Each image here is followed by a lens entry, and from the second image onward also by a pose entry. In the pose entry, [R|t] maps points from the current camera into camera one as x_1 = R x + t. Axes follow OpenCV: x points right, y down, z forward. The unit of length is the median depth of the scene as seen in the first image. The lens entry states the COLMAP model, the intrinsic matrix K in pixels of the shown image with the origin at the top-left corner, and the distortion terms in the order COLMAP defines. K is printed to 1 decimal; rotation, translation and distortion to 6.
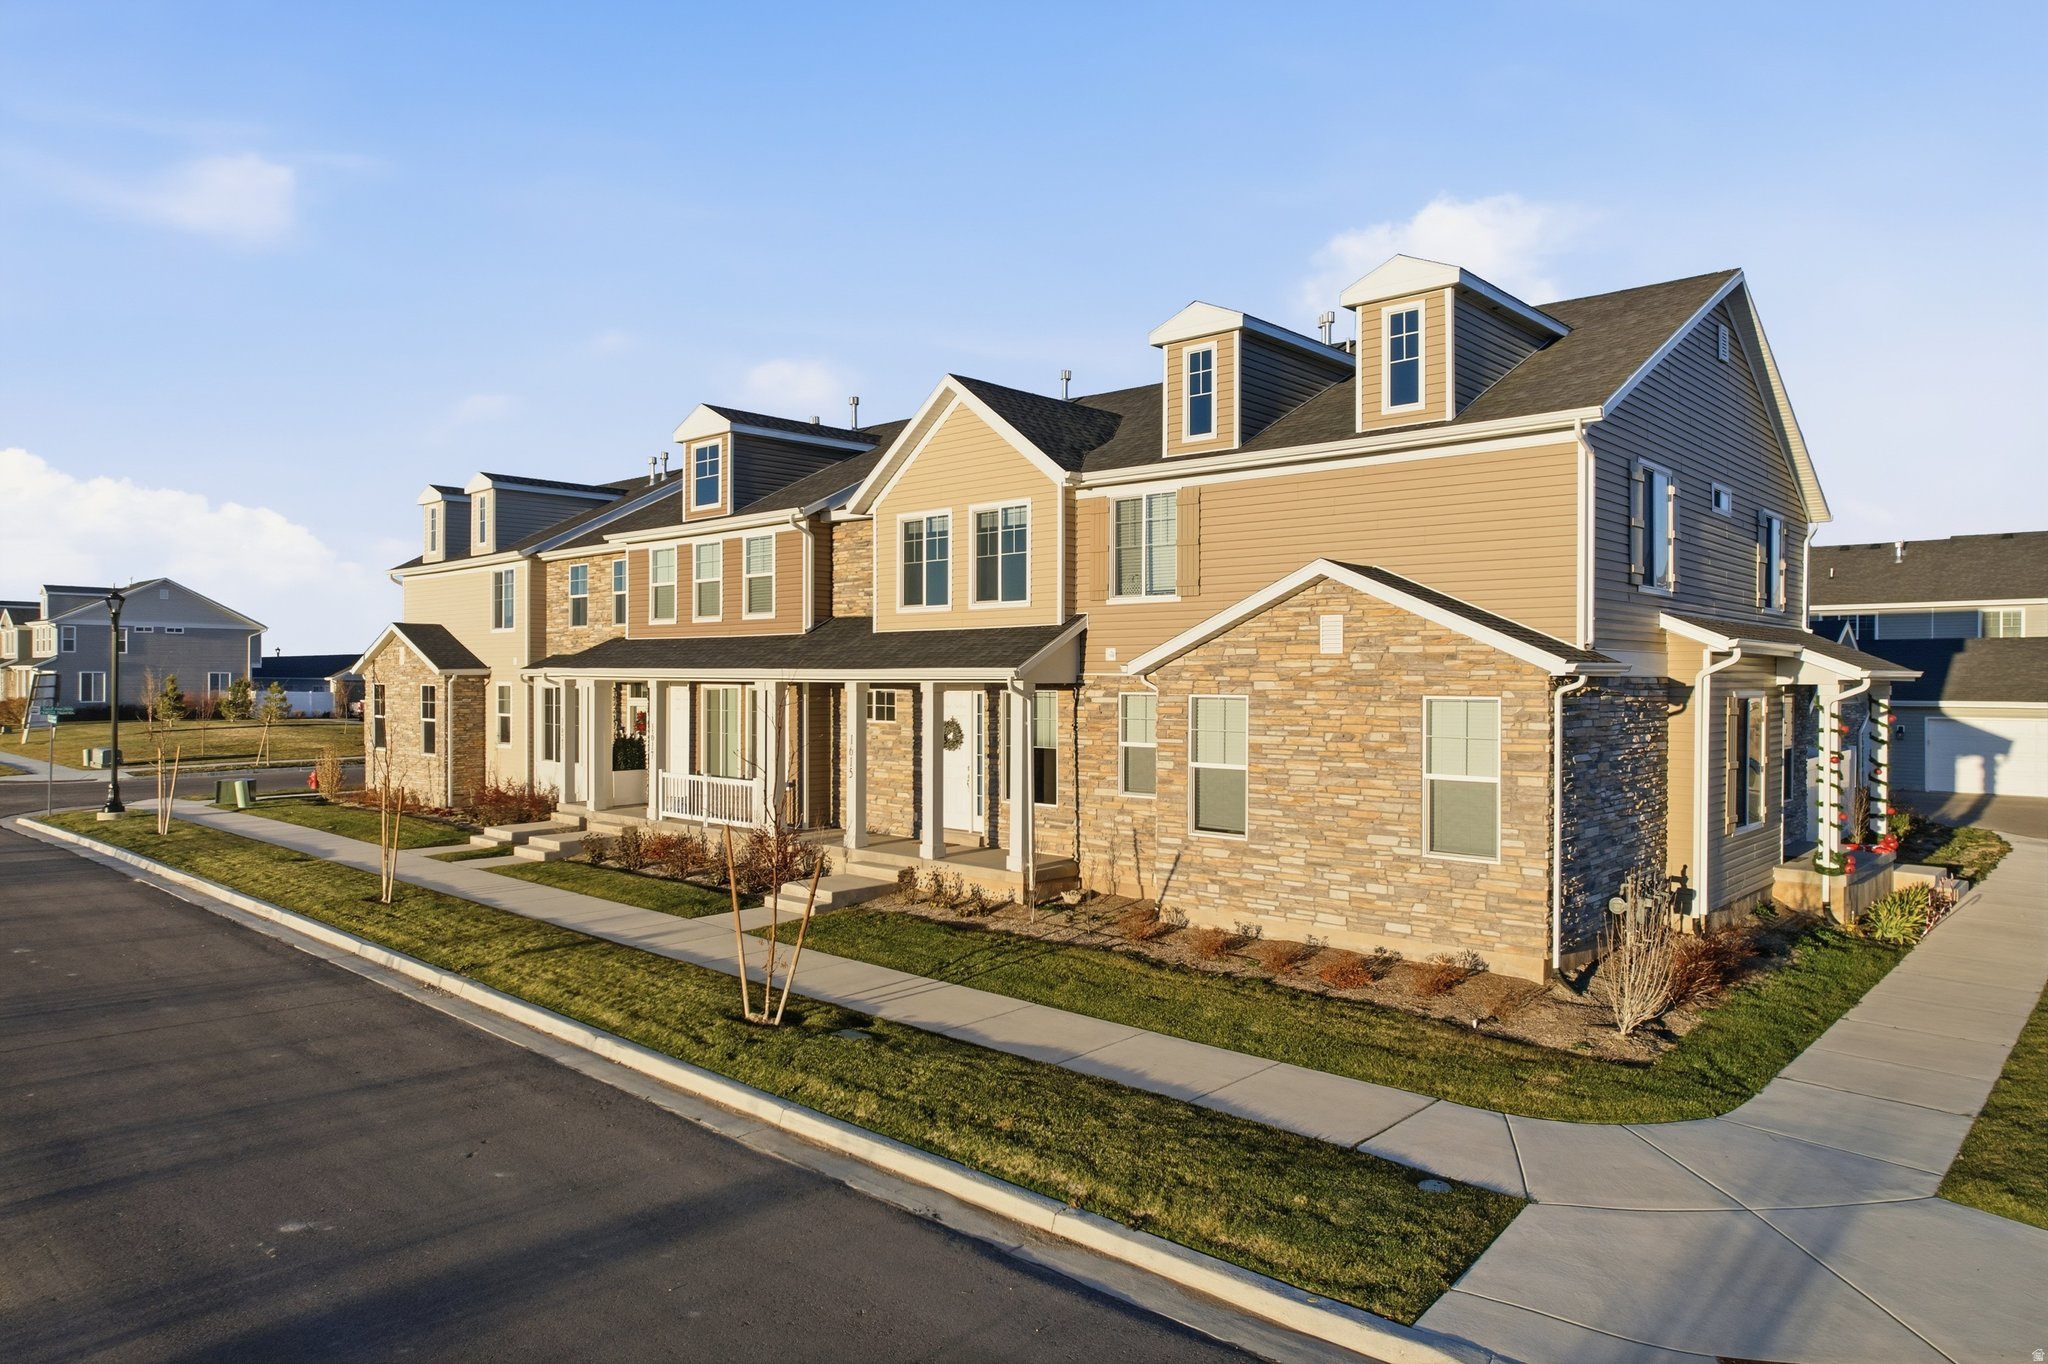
lens RADIAL K [[1318.6, 0, 1024.0], [0, 1318.6, 682.0], [0, 0, 1]] dist [-0.082240, 0.069161]
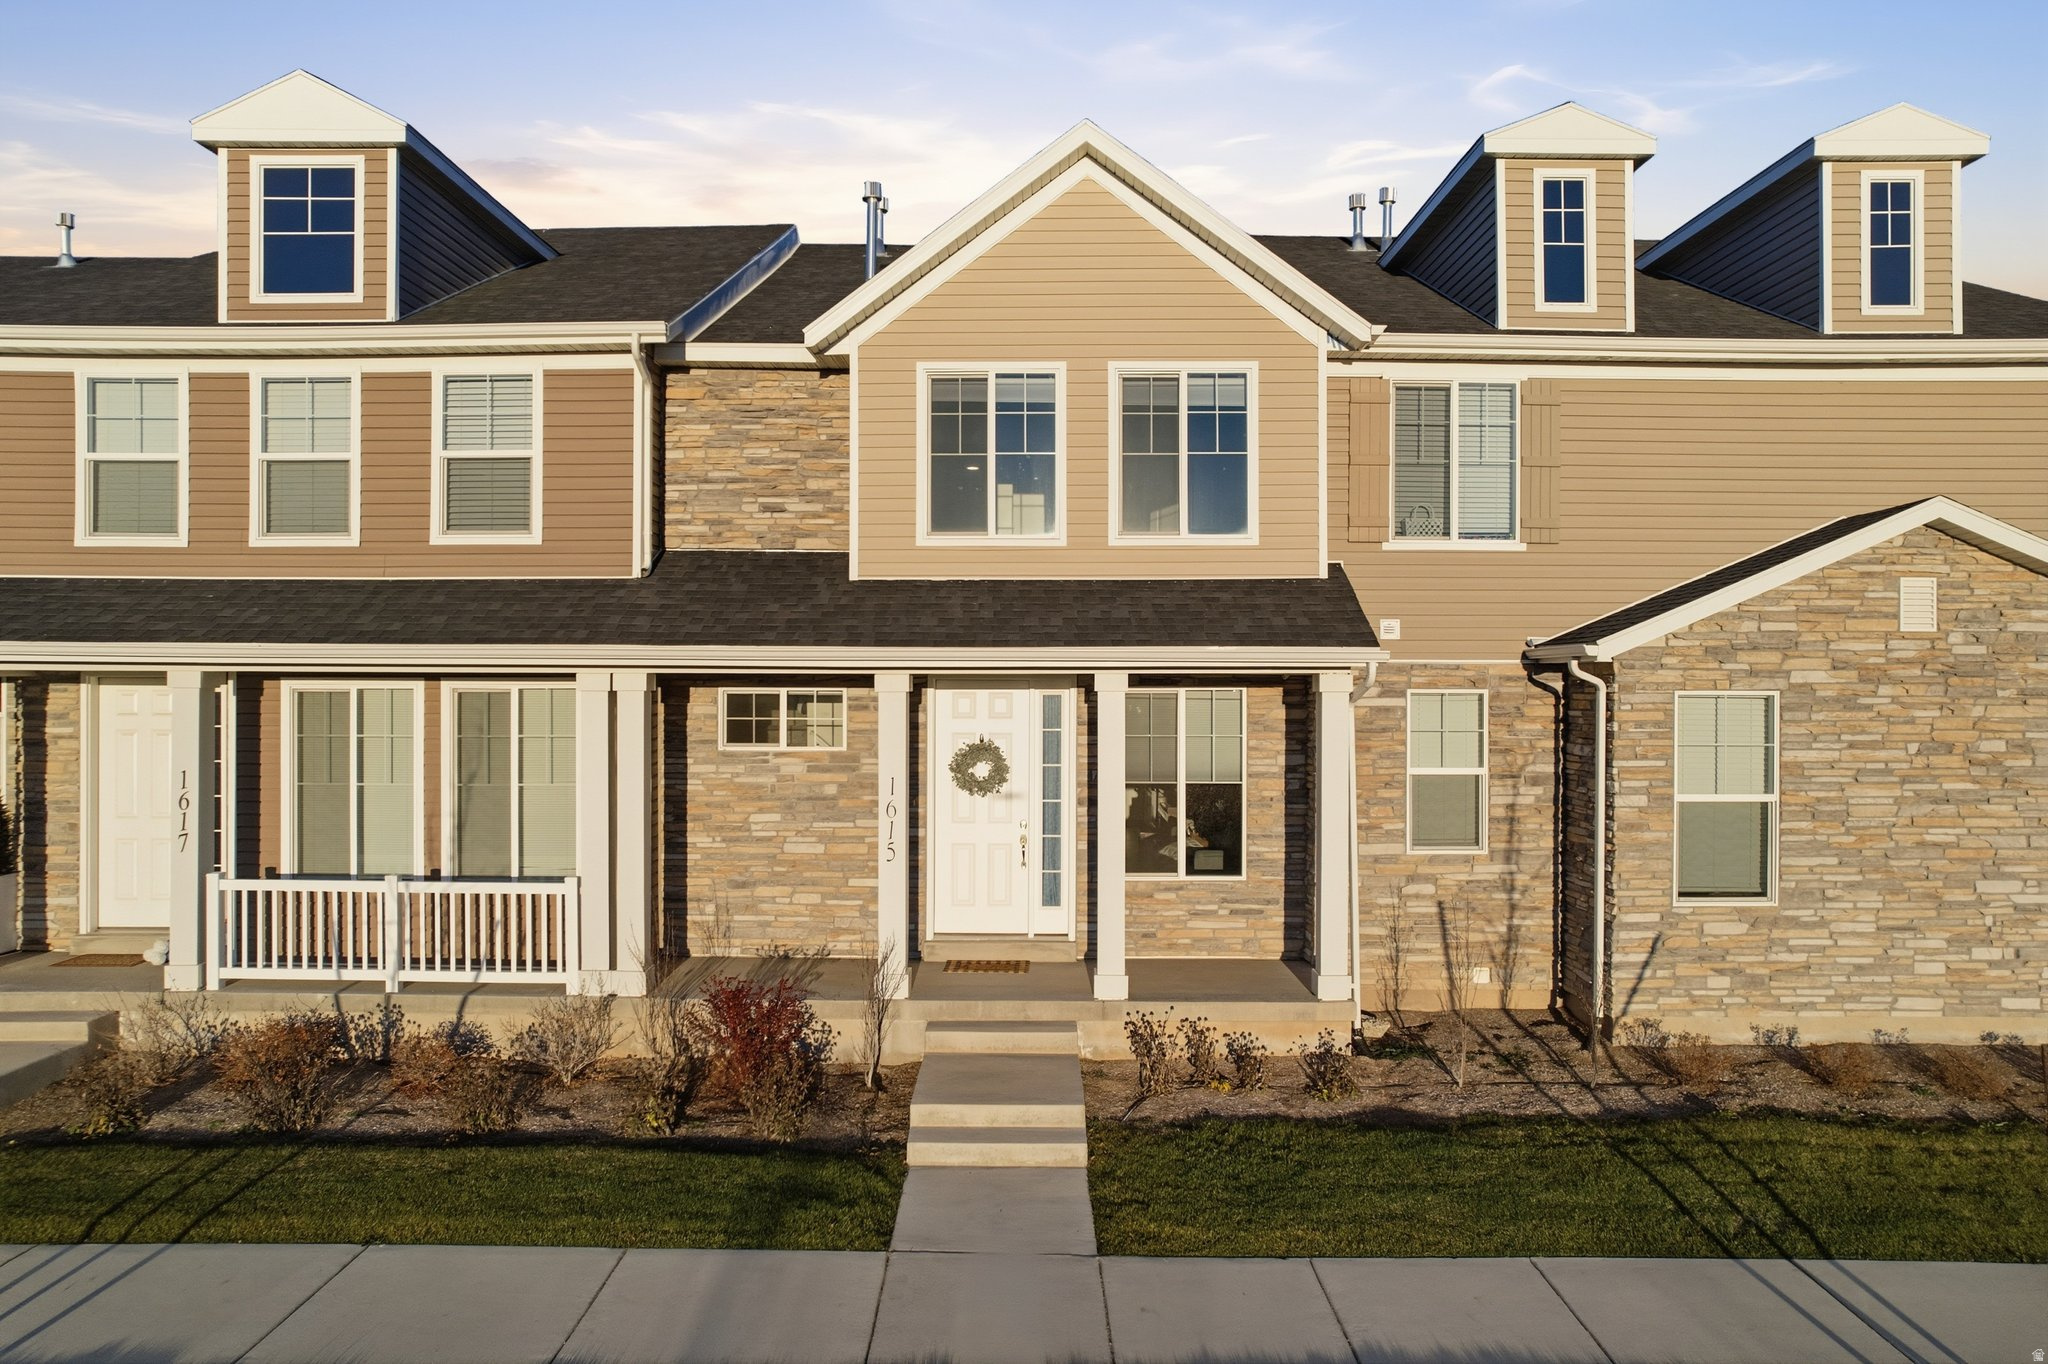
lens RADIAL K [[1318.6, 0, 1024.0], [0, 1318.6, 682.0], [0, 0, 1]] dist [-0.082240, 0.069161]
pose [[0.738639, -0.001390, 0.674100, -0.559877], [0.001735, 0.999998, 0.000161, 0.004483], [-0.674099, 0.001051, 0.738640, 0.758596]]
